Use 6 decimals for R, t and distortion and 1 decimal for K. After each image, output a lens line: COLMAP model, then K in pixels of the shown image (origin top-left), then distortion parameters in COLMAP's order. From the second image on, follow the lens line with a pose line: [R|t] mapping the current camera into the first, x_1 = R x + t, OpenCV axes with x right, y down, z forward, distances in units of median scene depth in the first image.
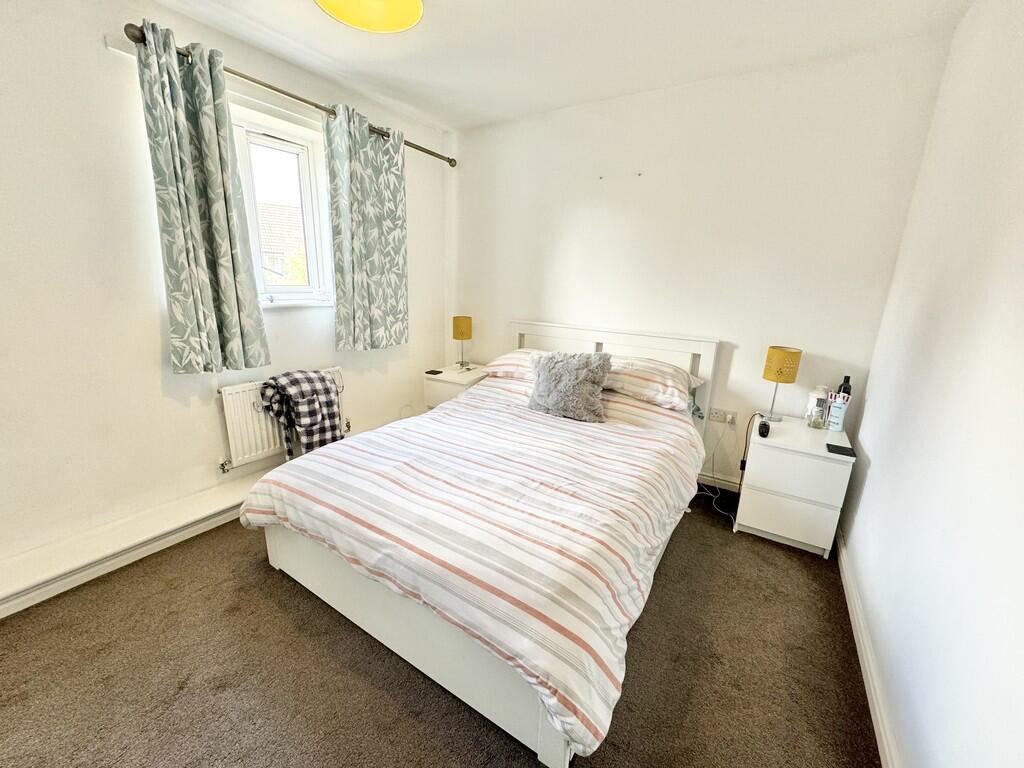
lens RADIAL K [[407.5, 0, 512.0], [0, 407.5, 384.0], [0, 0, 1]] dist [-0.002513, -0.000197]
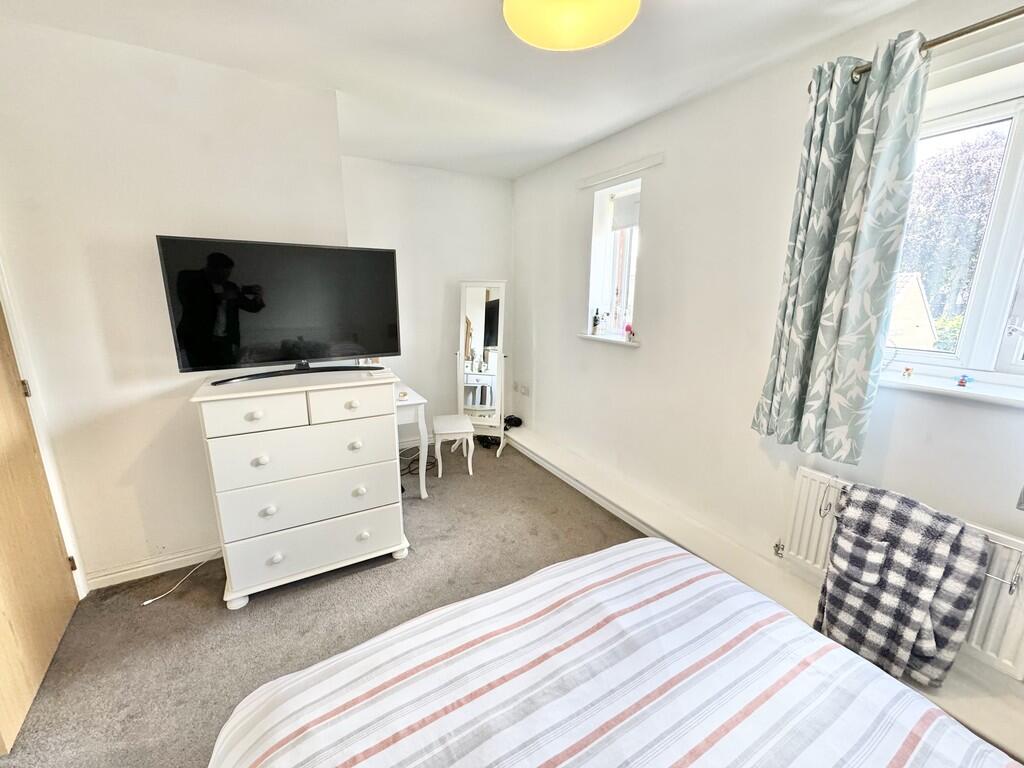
lens RADIAL K [[407.5, 0, 512.0], [0, 407.5, 384.0], [0, 0, 1]] dist [-0.002513, -0.000197]
pose [[-0.465210, 0.159408, -0.870729, 0.267162], [-0.246063, 0.921597, 0.300187, -0.254984], [0.850313, 0.353904, -0.389511, 0.779885]]
